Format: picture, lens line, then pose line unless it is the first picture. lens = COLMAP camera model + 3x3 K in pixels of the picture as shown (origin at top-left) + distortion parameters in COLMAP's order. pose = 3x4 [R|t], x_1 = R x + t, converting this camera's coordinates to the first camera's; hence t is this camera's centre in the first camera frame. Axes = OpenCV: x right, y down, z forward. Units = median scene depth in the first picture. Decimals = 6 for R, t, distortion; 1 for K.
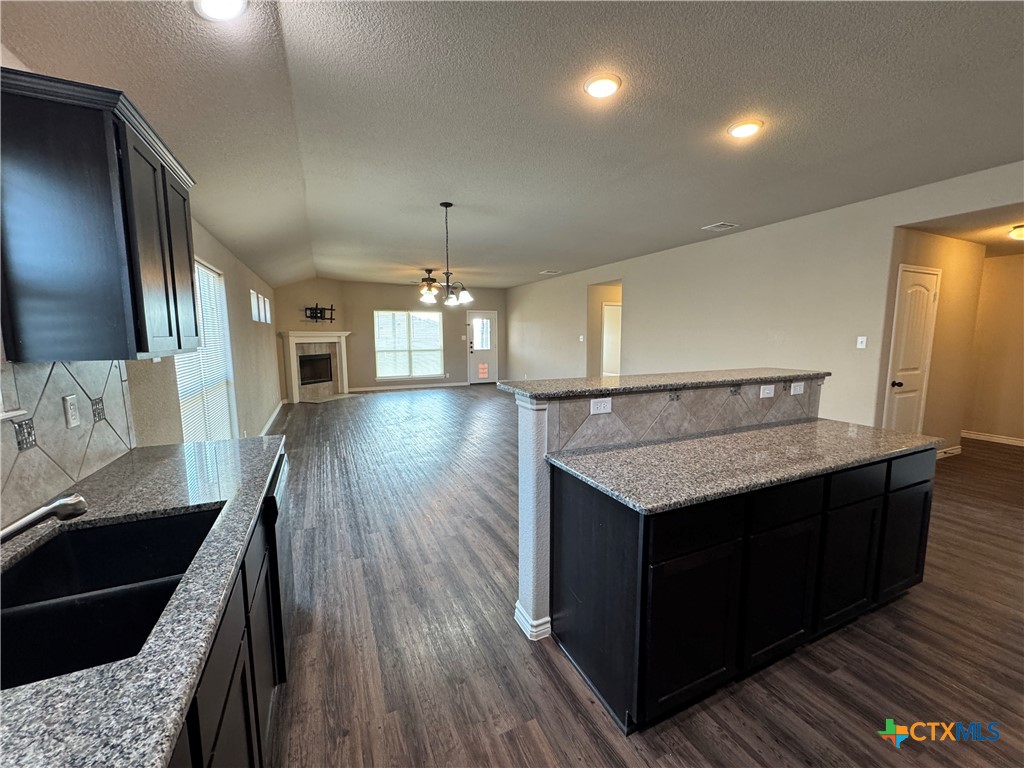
lens RADIAL K [[406.9, 0, 510.2], [0, 406.9, 382.1], [0, 0, 1]] dist [0.009236, 0.000257]
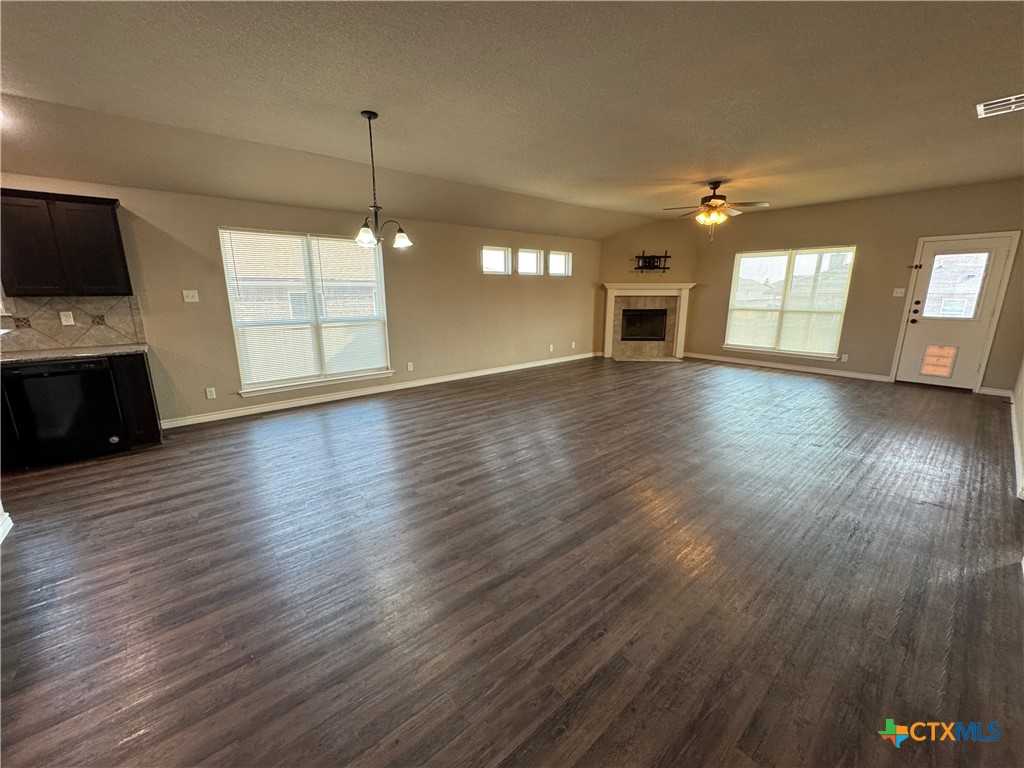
lens RADIAL K [[406.9, 0, 510.6], [0, 406.9, 387.9], [0, 0, 1]] dist [0.009236, 0.000257]
pose [[0.271875, 0.234617, -0.933295, 0.307144], [-0.108391, 0.971120, 0.212550, -0.053521], [0.956209, 0.043374, 0.289454, 0.421385]]
